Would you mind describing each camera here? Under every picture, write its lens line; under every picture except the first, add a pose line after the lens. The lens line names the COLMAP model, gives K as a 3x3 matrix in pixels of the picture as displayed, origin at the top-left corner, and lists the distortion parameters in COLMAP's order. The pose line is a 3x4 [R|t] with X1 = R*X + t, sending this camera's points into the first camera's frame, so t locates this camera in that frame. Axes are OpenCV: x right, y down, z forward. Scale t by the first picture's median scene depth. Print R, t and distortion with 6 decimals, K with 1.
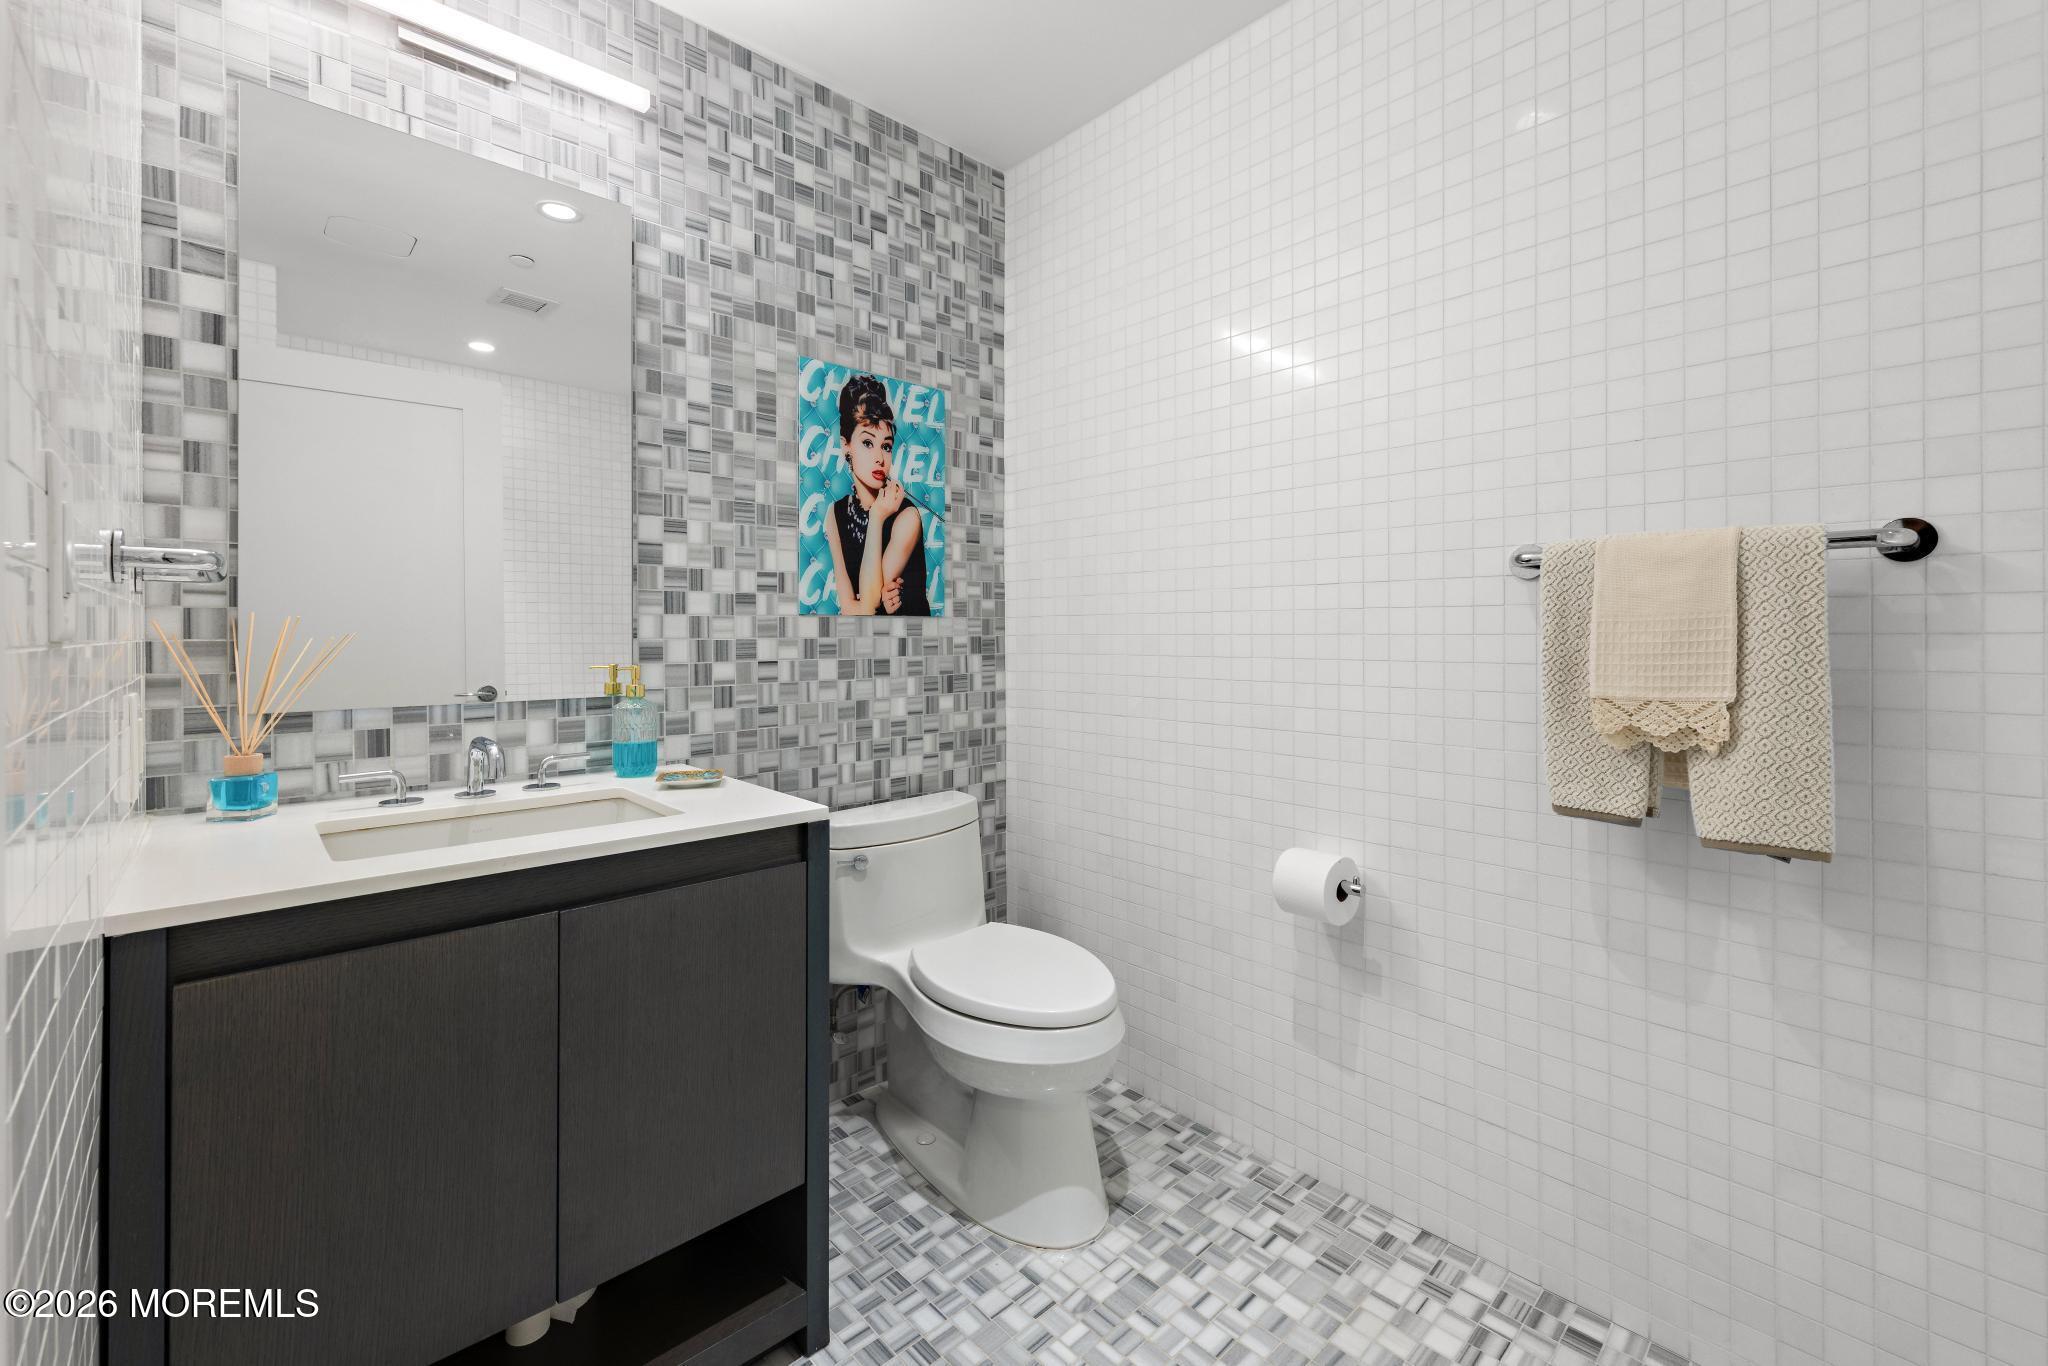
lens RADIAL K [[865.8, 0, 1029.2], [0, 865.8, 628.8], [0, 0, 1]] dist [-0.001154, -0.000177]
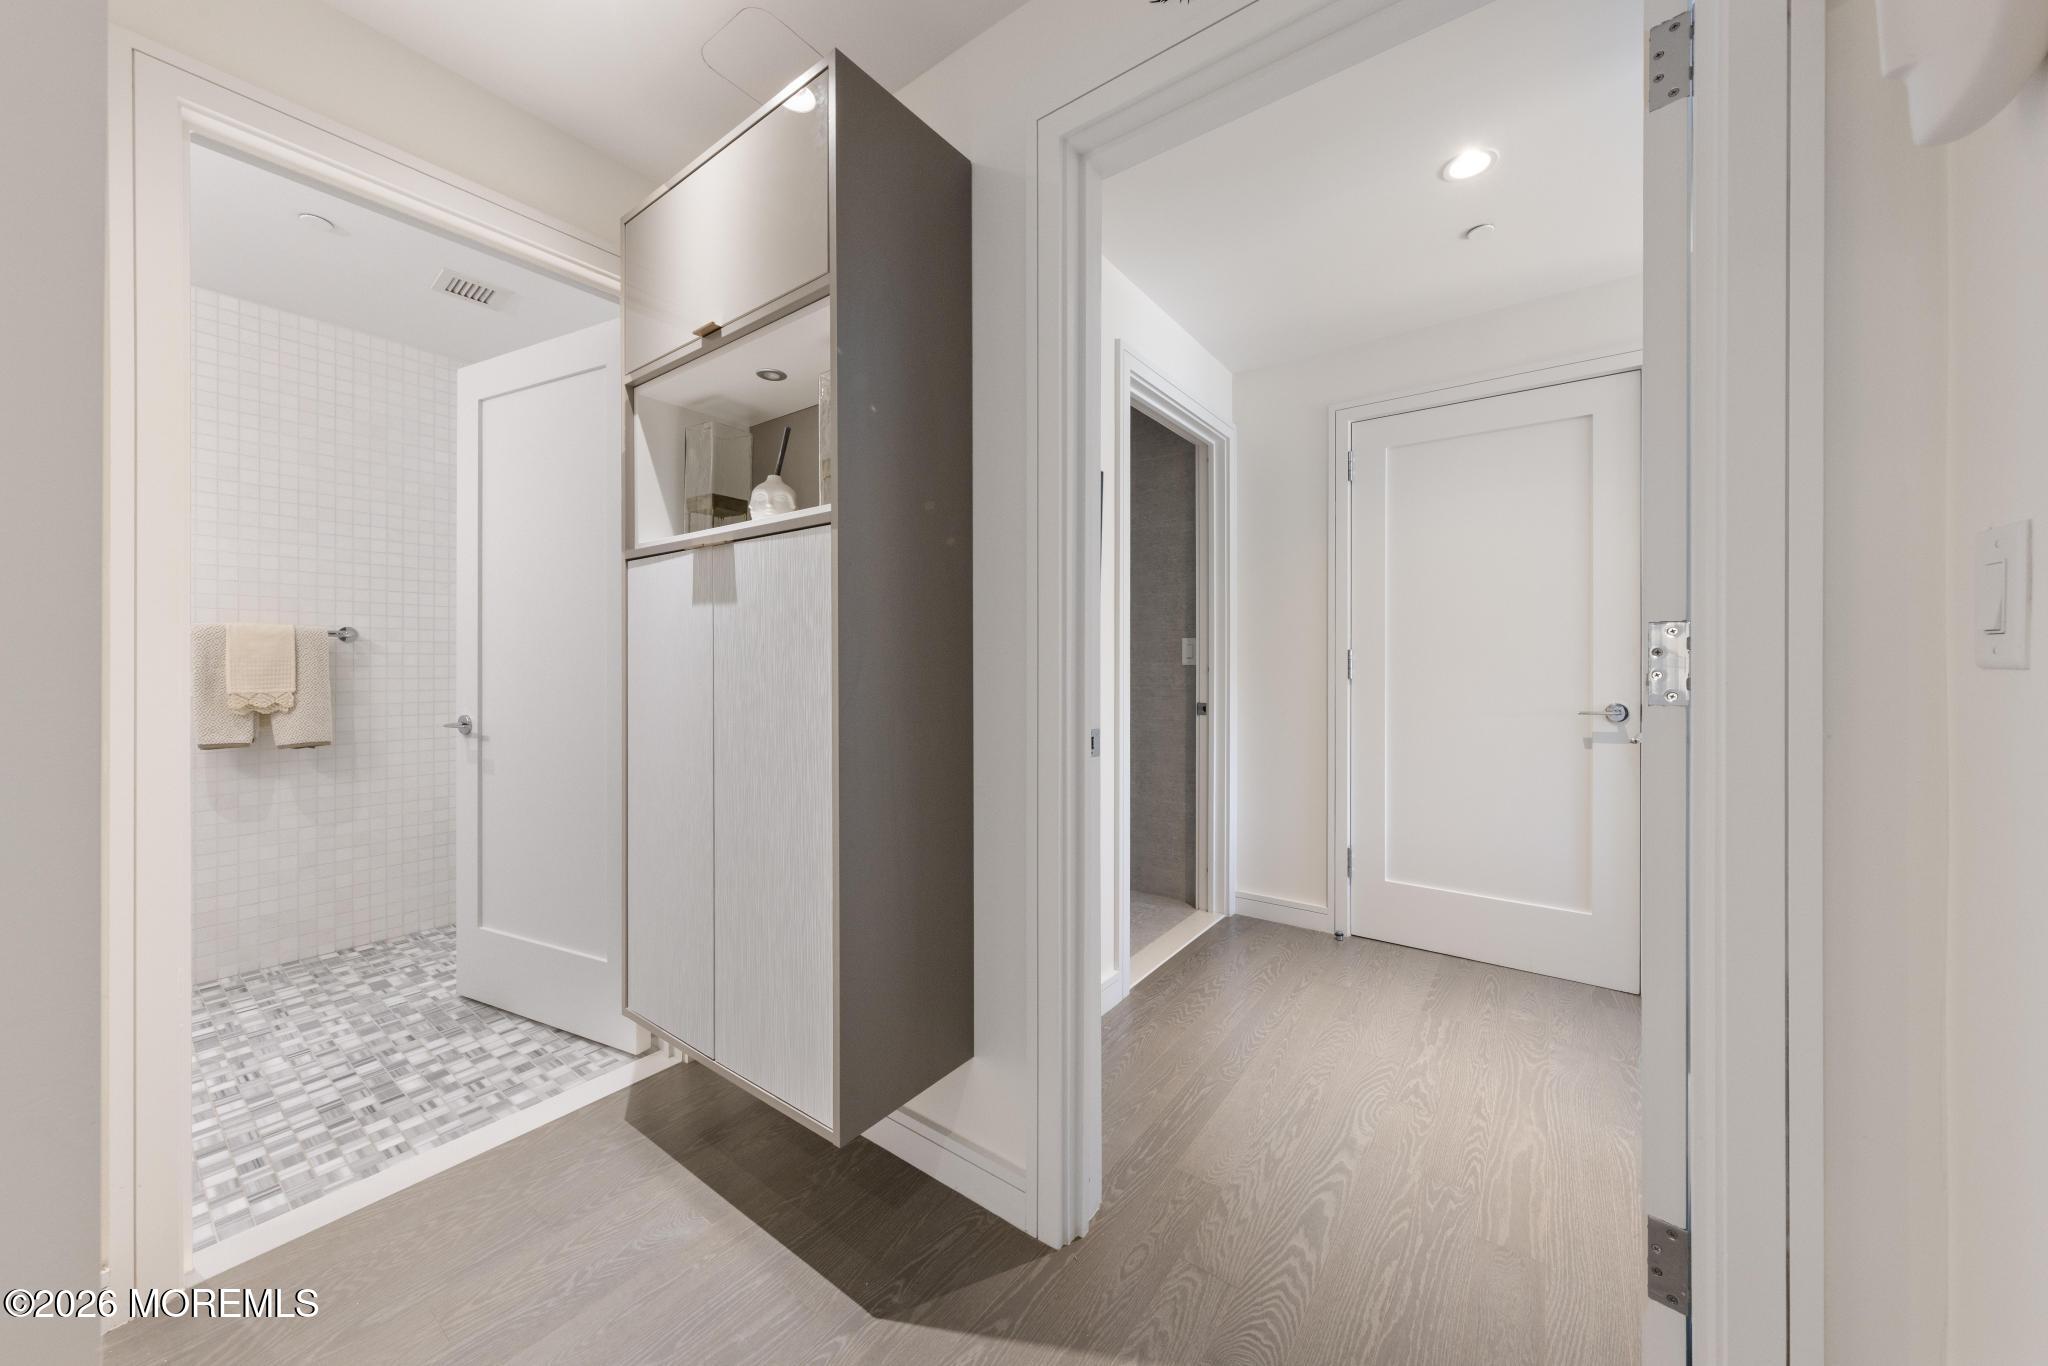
lens RADIAL K [[717.2, 0, 1015.8], [0, 717.2, 674.4], [0, 0, 1]] dist [0.000836, 0.000082]
pose [[-0.173047, -0.009005, 0.984872, -1.695931], [-0.006664, 0.999946, 0.007972, -0.000701], [-0.984891, -0.005184, -0.173097, -0.780747]]
